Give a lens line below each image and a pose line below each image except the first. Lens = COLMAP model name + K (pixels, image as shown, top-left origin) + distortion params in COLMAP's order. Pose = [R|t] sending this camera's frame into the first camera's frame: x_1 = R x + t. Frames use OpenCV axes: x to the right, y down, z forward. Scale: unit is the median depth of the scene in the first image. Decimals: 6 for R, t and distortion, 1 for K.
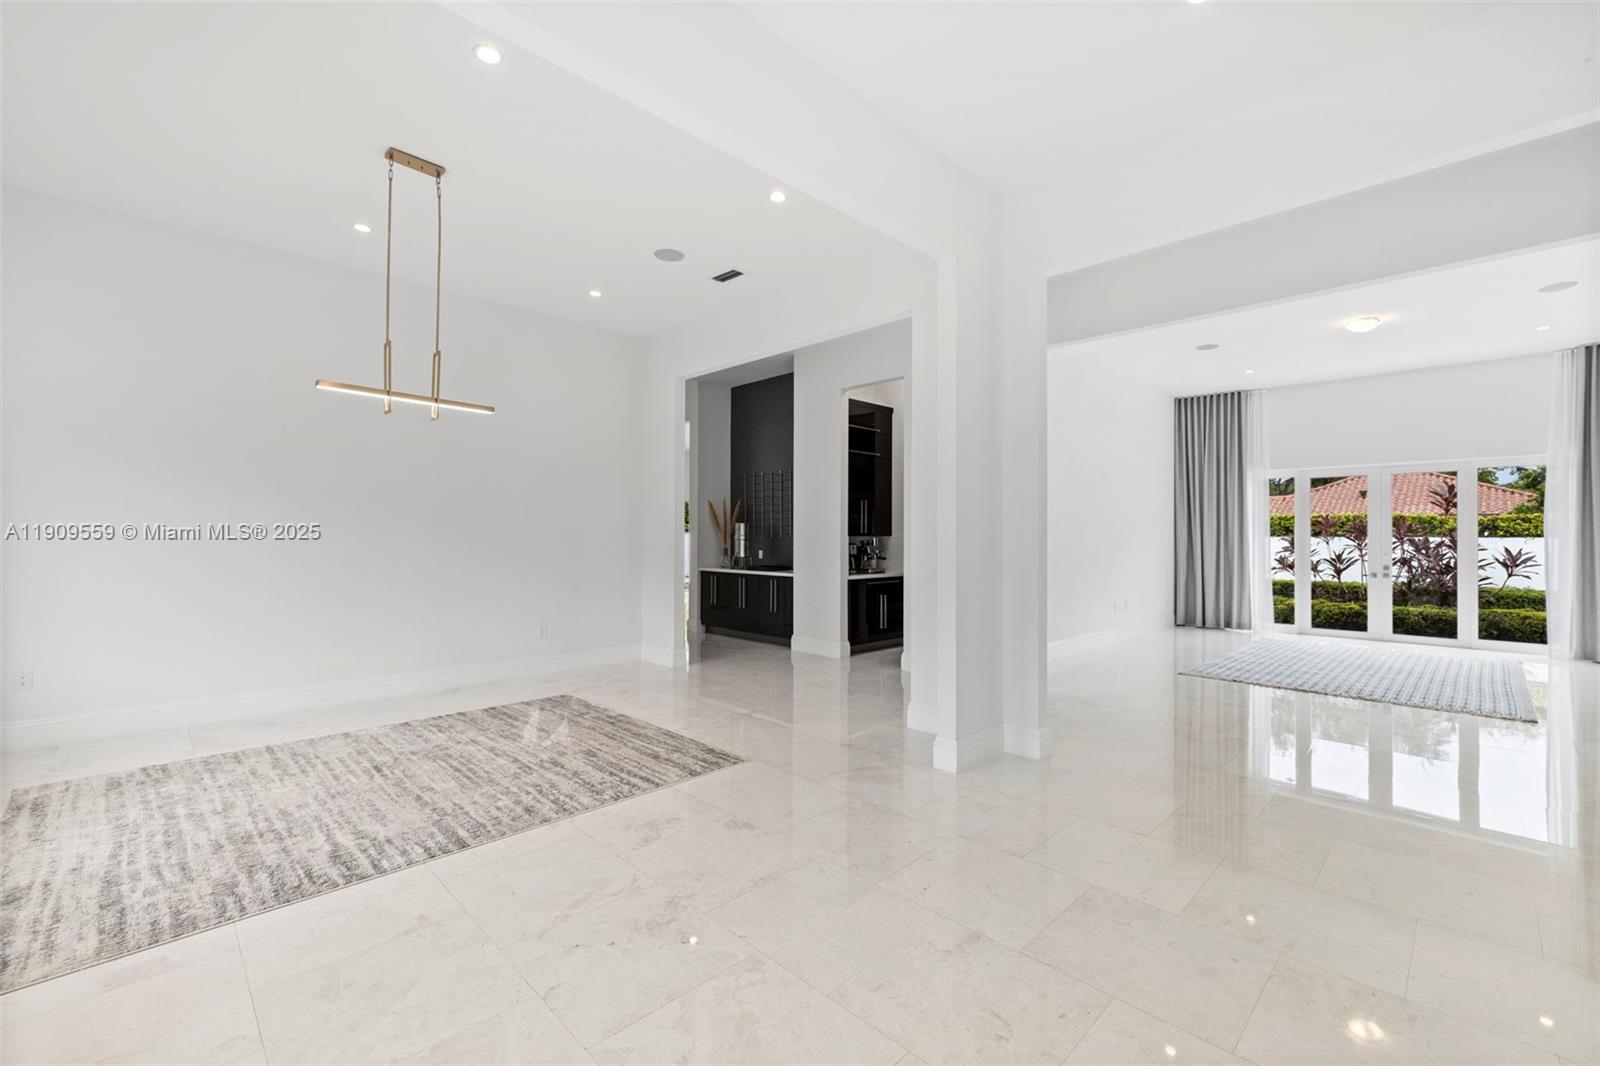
lens RADIAL K [[664.7, 0, 815.1], [0, 664.7, 535.4], [0, 0, 1]] dist [0.000818, 0.000275]
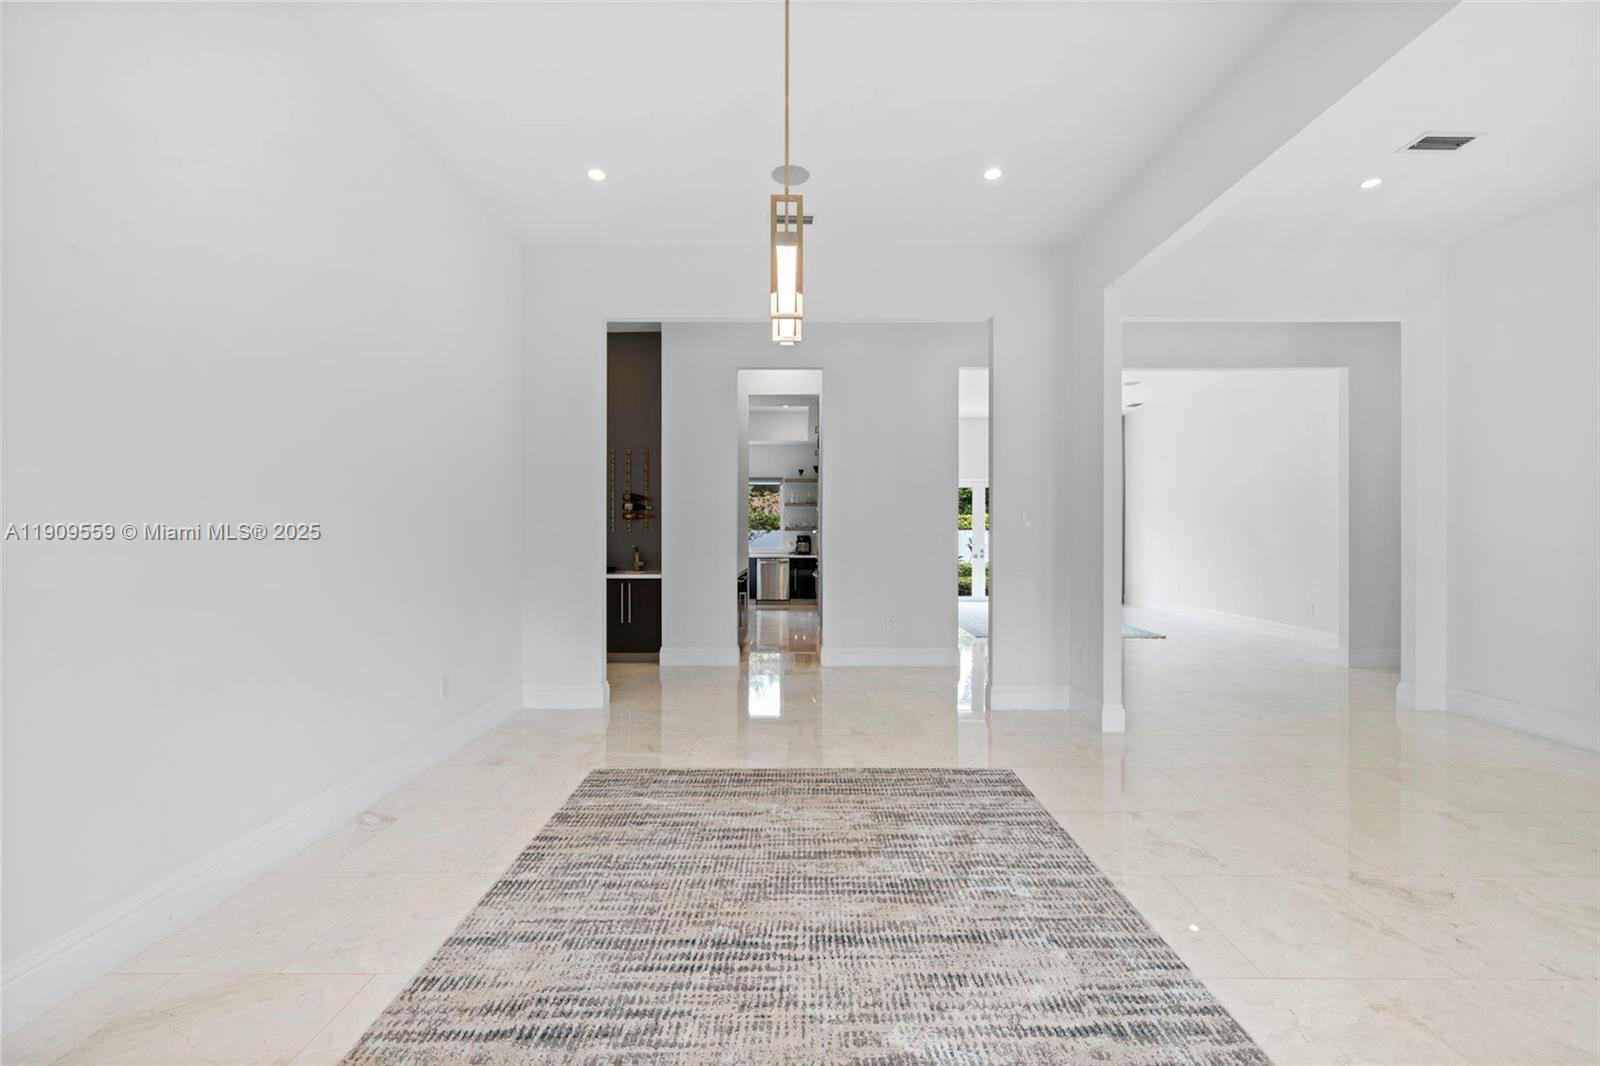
lens RADIAL K [[659.5, 0, 800.0], [0, 659.5, 533.0], [0, 0, 1]] dist [-0.000638, 0.000045]
pose [[0.715433, -0.005508, 0.698659, -0.901287], [0.001840, 0.999980, 0.005999, -0.001314], [-0.698679, -0.003006, 0.715429, 0.506166]]
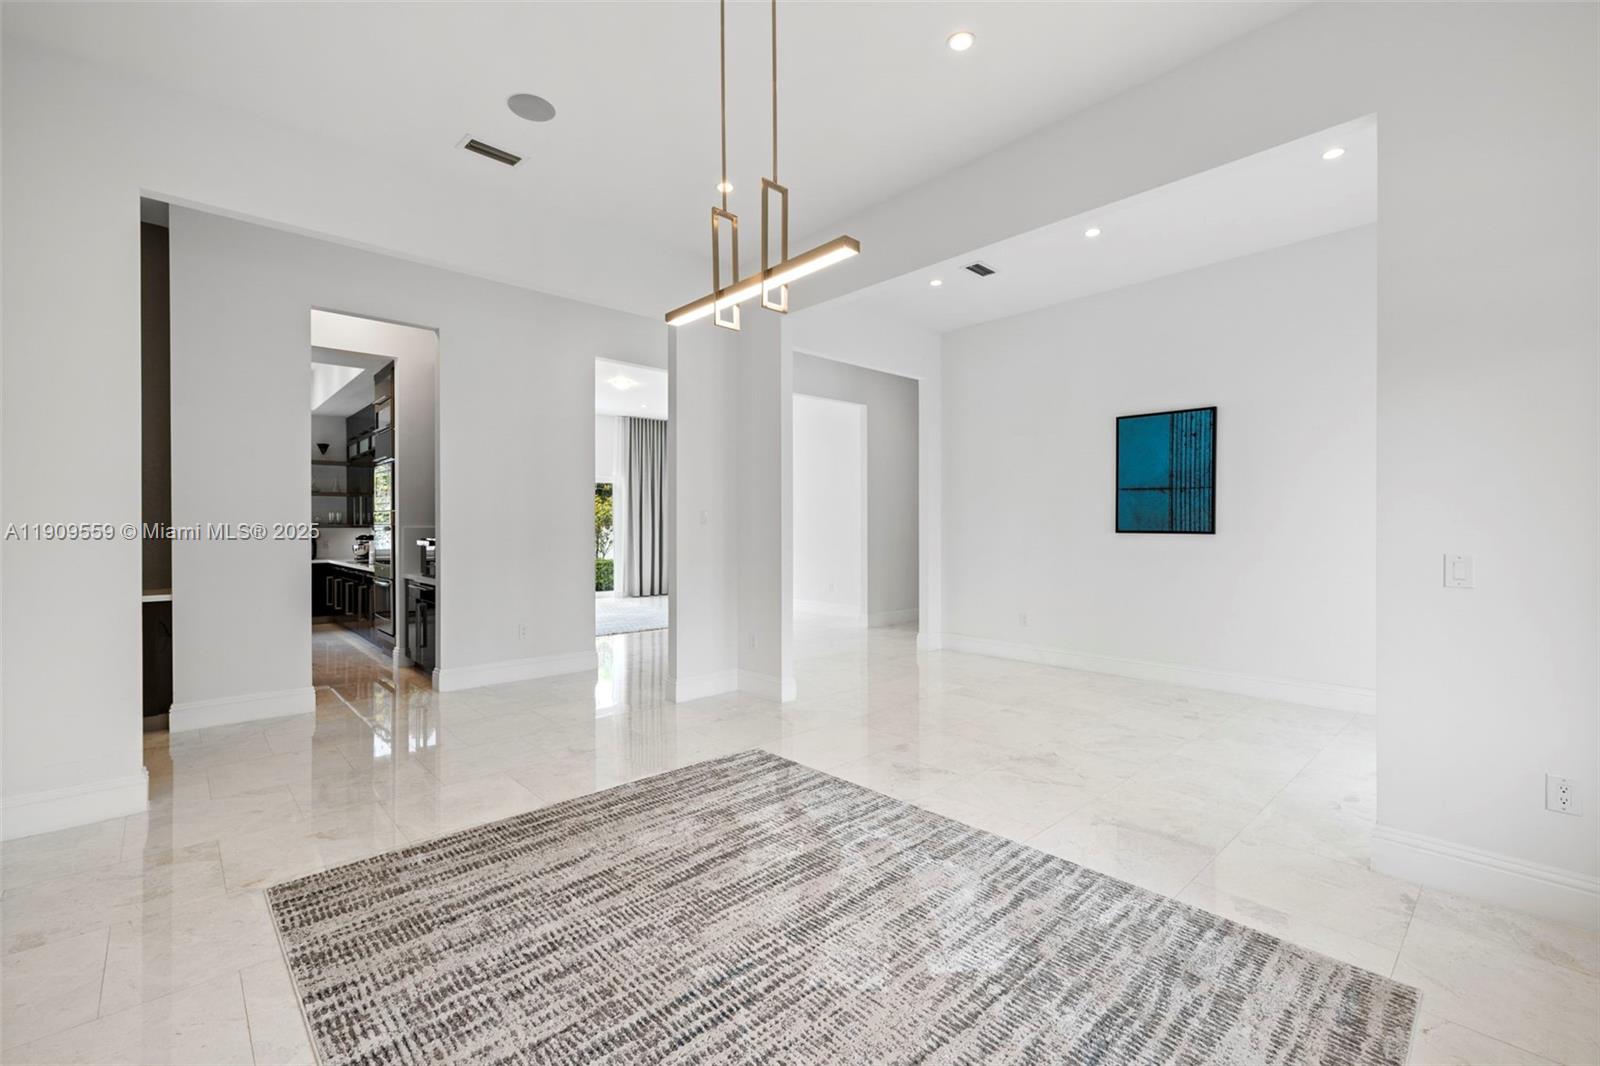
lens RADIAL K [[687.5, 0, 797.1], [0, 687.5, 524.1], [0, 0, 1]] dist [0.001277, 0.000552]
pose [[0.047093, -0.000646, 0.998890, -1.065512], [0.000773, 1.000000, 0.000611, -0.001096], [-0.998890, 0.000743, 0.047093, 0.829436]]
